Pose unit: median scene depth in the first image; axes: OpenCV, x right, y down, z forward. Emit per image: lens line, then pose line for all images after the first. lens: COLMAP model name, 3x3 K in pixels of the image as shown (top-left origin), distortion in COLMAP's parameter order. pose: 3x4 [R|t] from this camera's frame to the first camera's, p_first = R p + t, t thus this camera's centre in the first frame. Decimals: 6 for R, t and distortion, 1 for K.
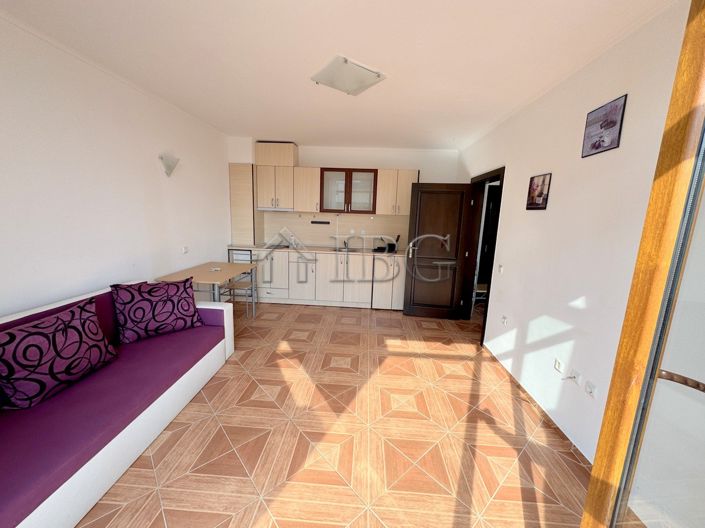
lens RADIAL K [[280.3, 0, 352.5], [0, 280.3, 264.0], [0, 0, 1]] dist [0.000324, 0.000192]
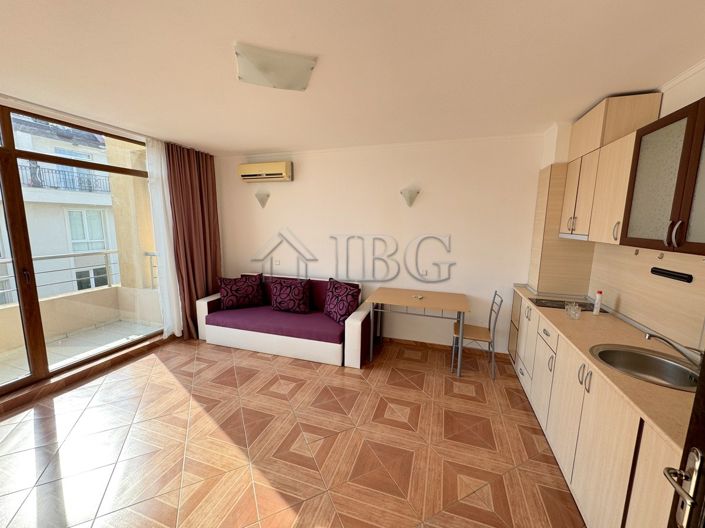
lens RADIAL K [[280.3, 0, 352.5], [0, 280.3, 264.0], [0, 0, 1]] dist [0.000324, 0.000192]
pose [[-0.267949, 0.106533, -0.957525, 0.545841], [-0.188673, 0.968821, 0.160587, -0.228008], [0.944778, 0.223689, -0.239494, 1.123840]]
